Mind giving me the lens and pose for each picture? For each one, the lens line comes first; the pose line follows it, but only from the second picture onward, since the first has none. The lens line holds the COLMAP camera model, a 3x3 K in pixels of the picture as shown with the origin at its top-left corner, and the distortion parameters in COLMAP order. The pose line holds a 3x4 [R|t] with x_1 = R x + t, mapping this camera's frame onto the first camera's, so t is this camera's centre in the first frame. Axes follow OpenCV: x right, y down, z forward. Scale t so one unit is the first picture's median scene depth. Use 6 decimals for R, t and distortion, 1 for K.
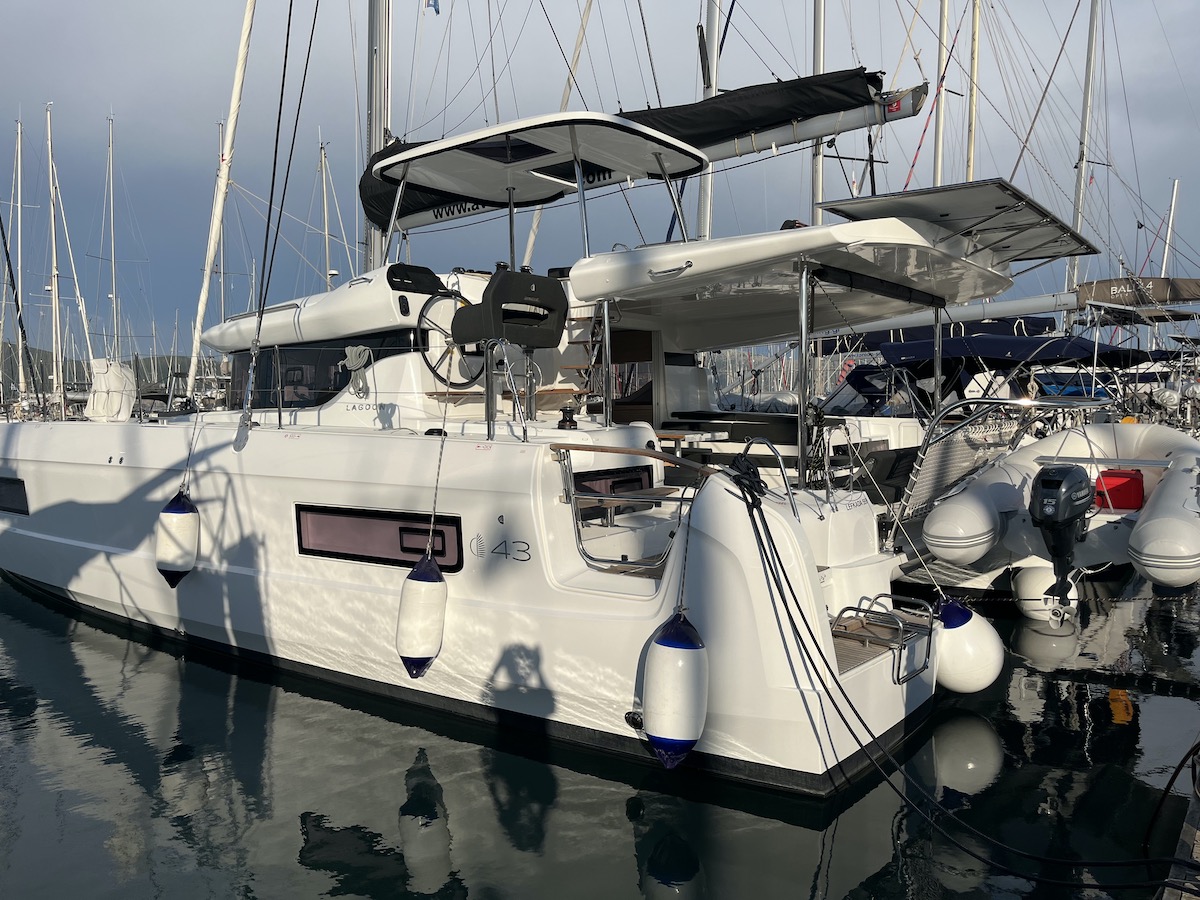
lens RADIAL K [[916.6, 0, 598.3], [0, 916.6, 457.2], [0, 0, 1]] dist [0.036499, -0.019896]
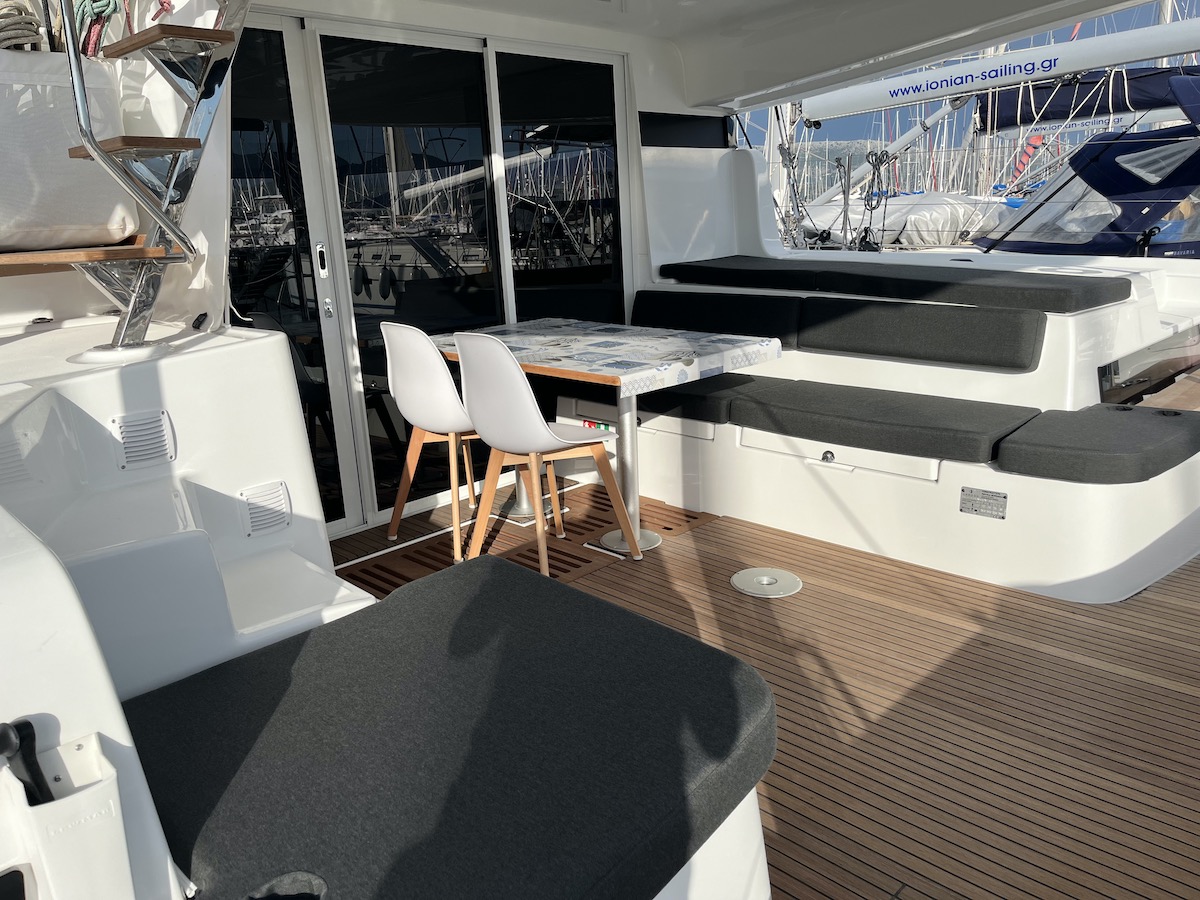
lens RADIAL K [[916.6, 0, 601.9], [0, 916.6, 450.4], [0, 0, 1]] dist [0.036499, -0.019896]
pose [[0.992046, -0.002379, -0.125856, 0.142576], [0.026753, 0.980965, 0.192334, -0.063484], [0.123002, -0.194171, 0.973226, 0.769973]]
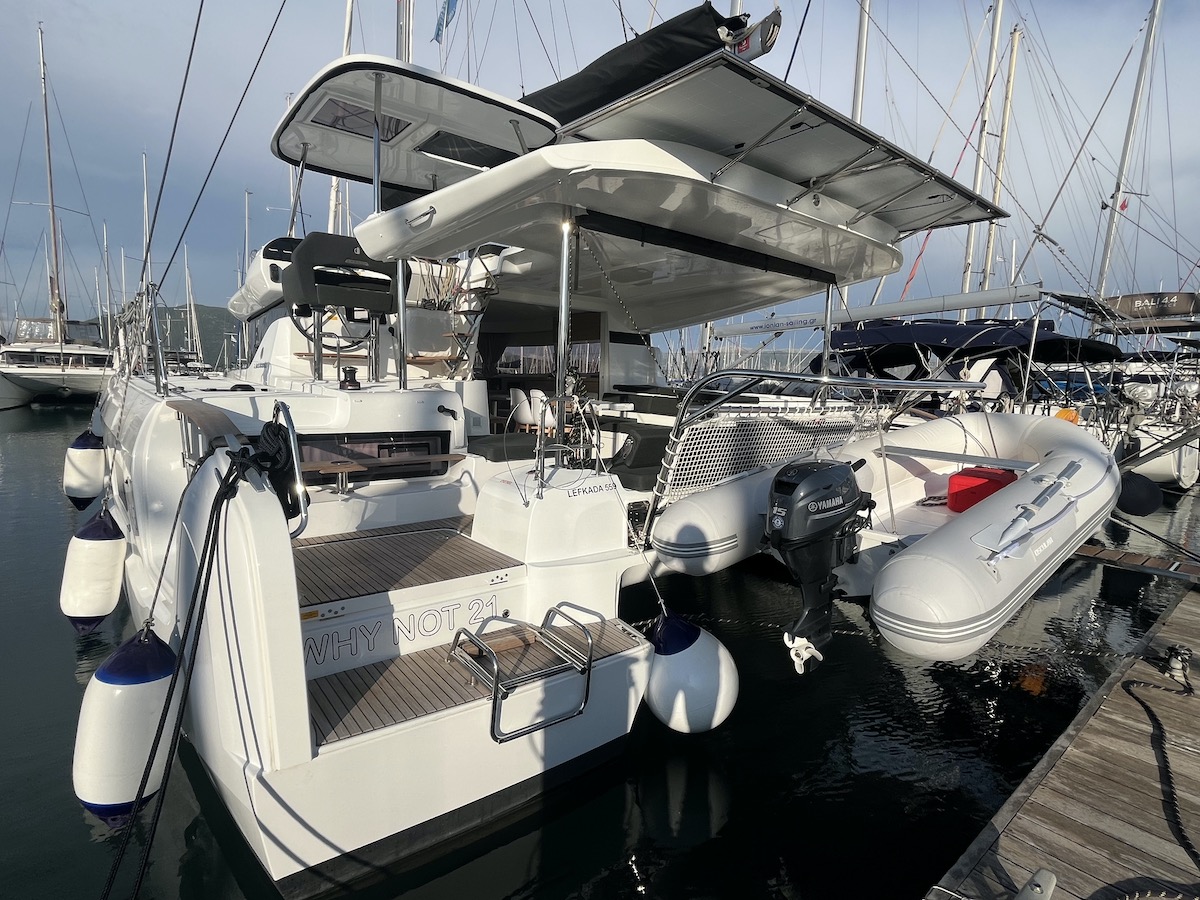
lens RADIAL K [[603.5, 0, 594.2], [0, 603.5, 452.6], [0, 0, 1]] dist [-0.003248, 0.001540]
pose [[0.970179, 0.065718, -0.233309, 0.316525], [-0.052584, 0.996685, 0.062084, -0.013863], [0.236616, -0.047964, 0.970419, 0.352544]]
